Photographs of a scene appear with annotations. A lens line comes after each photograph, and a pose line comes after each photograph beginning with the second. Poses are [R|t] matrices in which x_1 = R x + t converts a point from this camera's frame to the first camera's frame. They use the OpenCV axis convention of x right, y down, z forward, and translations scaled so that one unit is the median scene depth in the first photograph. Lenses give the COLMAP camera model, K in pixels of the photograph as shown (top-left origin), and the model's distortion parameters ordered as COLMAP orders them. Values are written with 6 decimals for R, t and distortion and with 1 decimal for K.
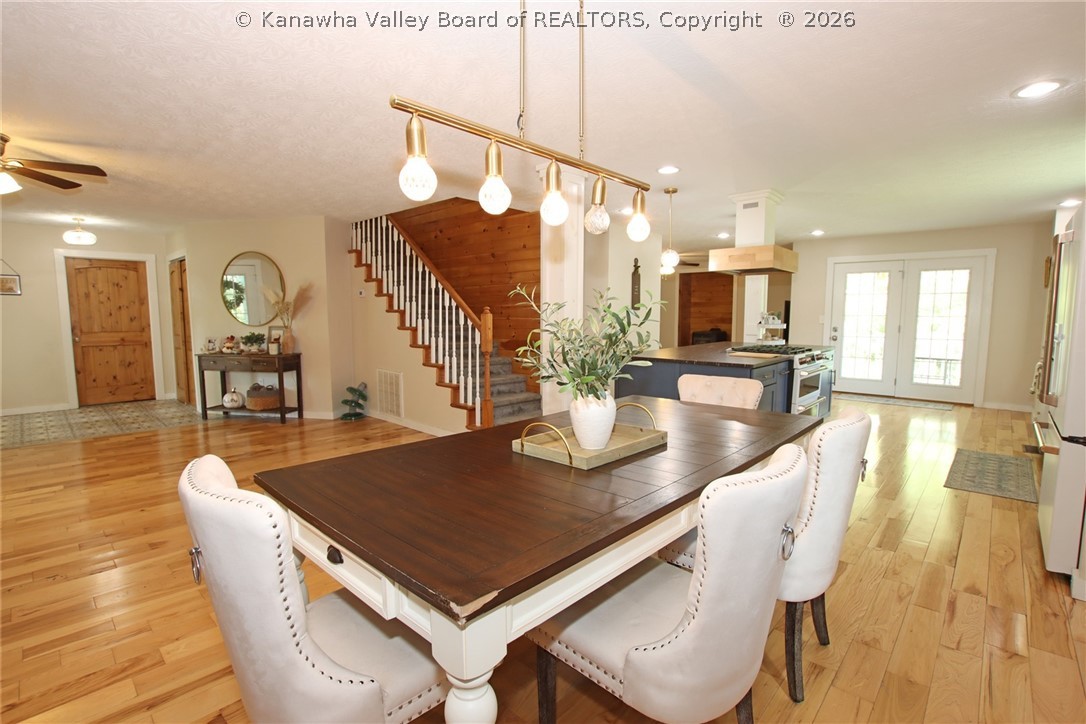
lens RADIAL K [[502.2, 0, 541.0], [0, 502.2, 367.1], [0, 0, 1]] dist [-0.029741, -0.000275]
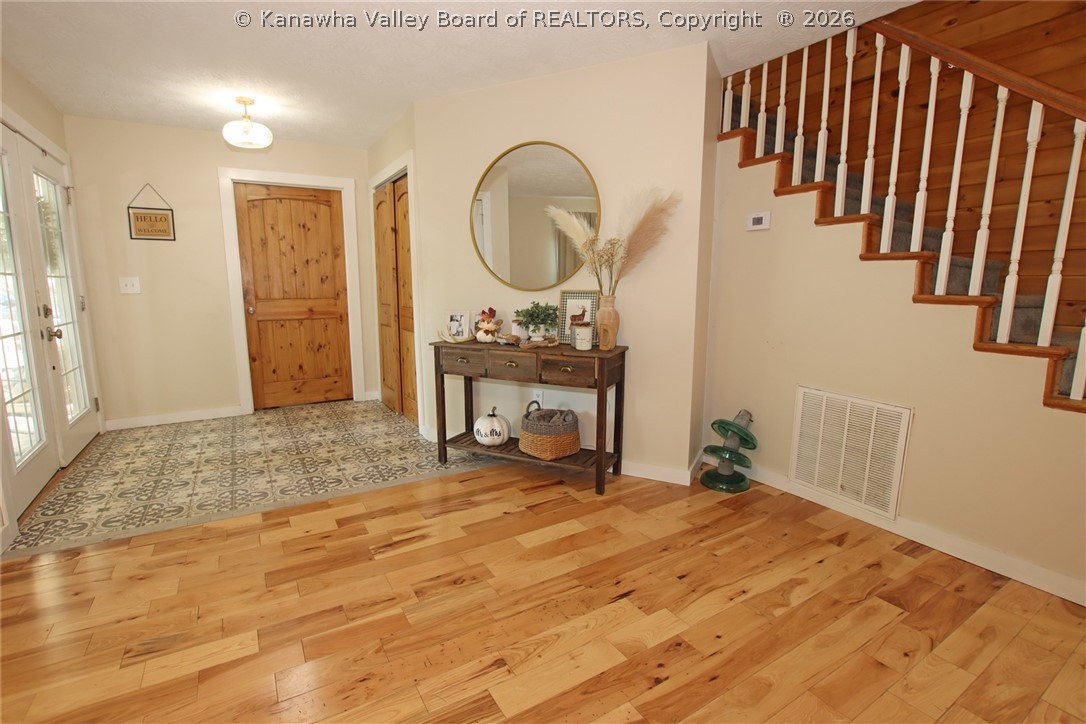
lens RADIAL K [[502.2, 0, 541.0], [0, 502.2, 367.1], [0, 0, 1]] dist [-0.029741, -0.000275]
pose [[0.963354, 0.044878, -0.264454, -0.398600], [-0.028856, 0.997522, 0.064164, -0.034376], [0.266678, -0.054181, 0.962262, 0.463068]]
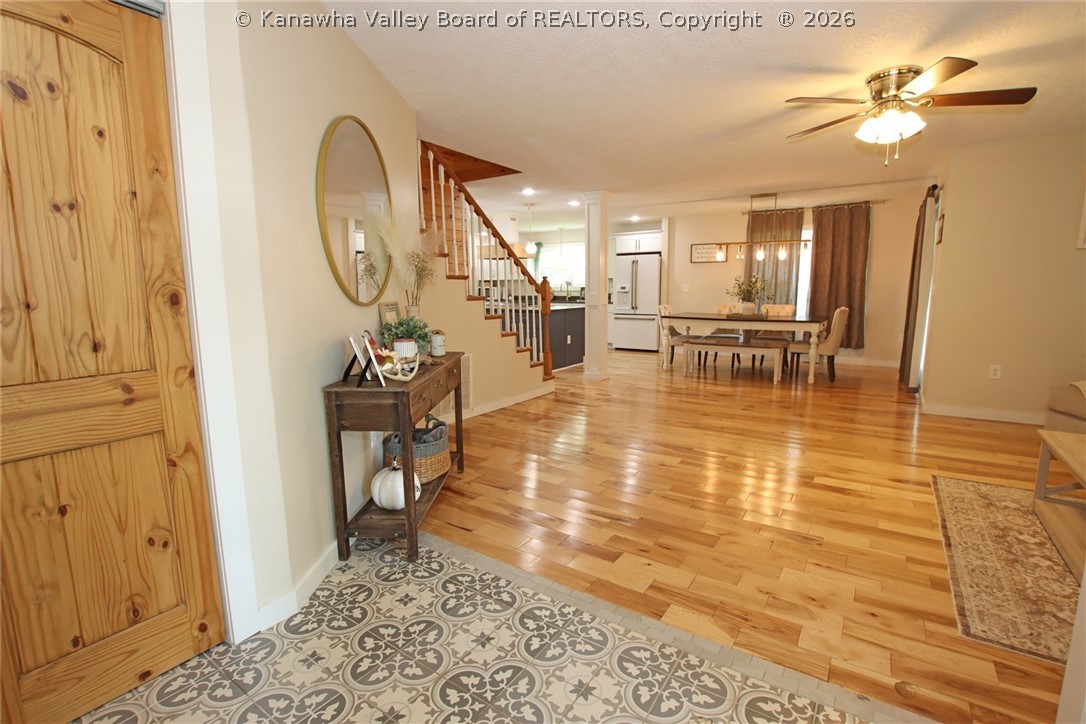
lens RADIAL K [[502.2, 0, 541.0], [0, 502.2, 367.1], [0, 0, 1]] dist [-0.029741, -0.000275]
pose [[-0.152489, -0.153642, 0.976290, -0.967799], [0.111017, 0.978927, 0.171397, -0.082662], [-0.982050, 0.134521, -0.132219, 0.871690]]
